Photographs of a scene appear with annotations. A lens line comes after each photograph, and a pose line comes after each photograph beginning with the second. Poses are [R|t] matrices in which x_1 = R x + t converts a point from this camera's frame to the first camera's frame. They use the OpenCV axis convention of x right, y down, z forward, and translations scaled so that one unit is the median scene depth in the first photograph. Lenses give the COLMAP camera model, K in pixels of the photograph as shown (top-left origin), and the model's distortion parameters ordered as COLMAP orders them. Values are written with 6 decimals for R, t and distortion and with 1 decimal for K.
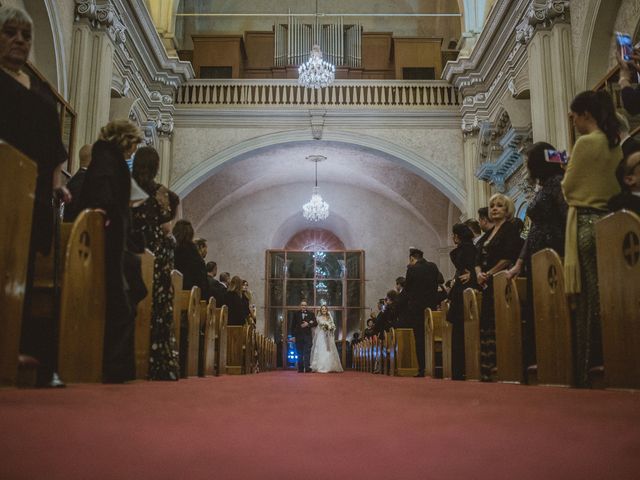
lens RADIAL K [[692.7, 0, 320.0], [0, 692.7, 240.0], [0, 0, 1]] dist [-0.038188, 0.043828]
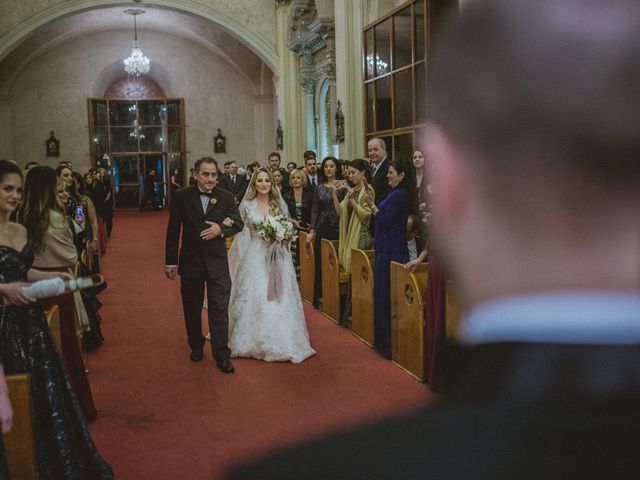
lens RADIAL K [[692.7, 0, 320.0], [0, 692.7, 240.0], [0, 0, 1]] dist [-0.038188, 0.043828]
pose [[0.963651, -0.056036, 0.261220, -0.029370], [-0.020600, 0.959260, 0.281774, -0.097847], [-0.266367, -0.276913, 0.923237, -0.120251]]
